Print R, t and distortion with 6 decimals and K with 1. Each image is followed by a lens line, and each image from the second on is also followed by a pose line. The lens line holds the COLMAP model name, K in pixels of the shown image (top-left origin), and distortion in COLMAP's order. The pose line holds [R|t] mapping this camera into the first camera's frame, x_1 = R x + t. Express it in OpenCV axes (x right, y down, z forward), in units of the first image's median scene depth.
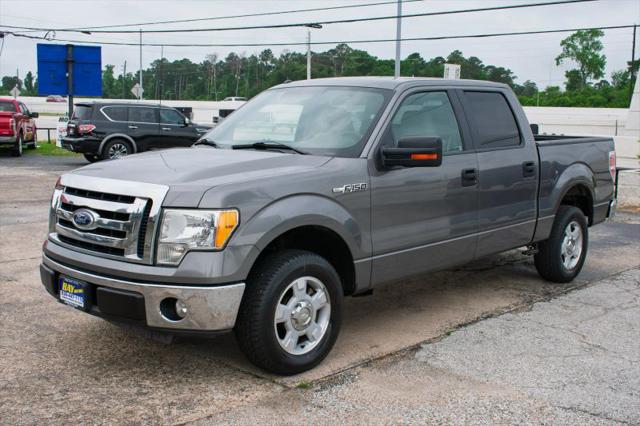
lens RADIAL K [[730.8, 0, 319.0], [0, 730.8, 209.7], [0, 0, 1]] dist [-0.061211, 0.000000]
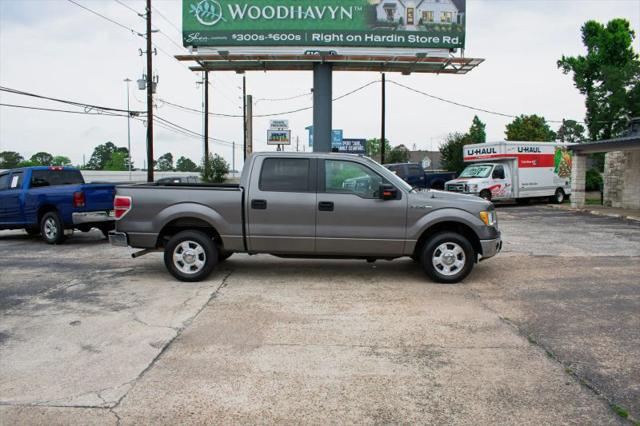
lens RADIAL K [[499.5, 0, 321.2], [0, 499.5, 212.1], [0, 0, 1]] dist [-0.104278, 0.024778]
pose [[-0.685273, -0.080366, 0.723838, -1.147278], [0.077801, 0.980127, 0.182478, -0.353413], [-0.724119, 0.181363, -0.665402, 2.507611]]
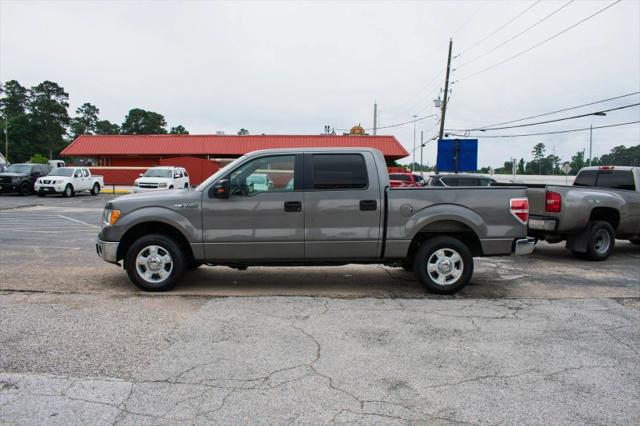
lens RADIAL K [[499.5, 0, 317.4], [0, 499.5, 210.1], [0, 0, 1]] dist [-0.104278, 0.024778]
pose [[0.705637, 0.028832, -0.707987, 1.246346], [-0.088689, 0.994908, -0.047878, 0.015529], [0.703001, 0.096575, 0.704601, 0.297037]]
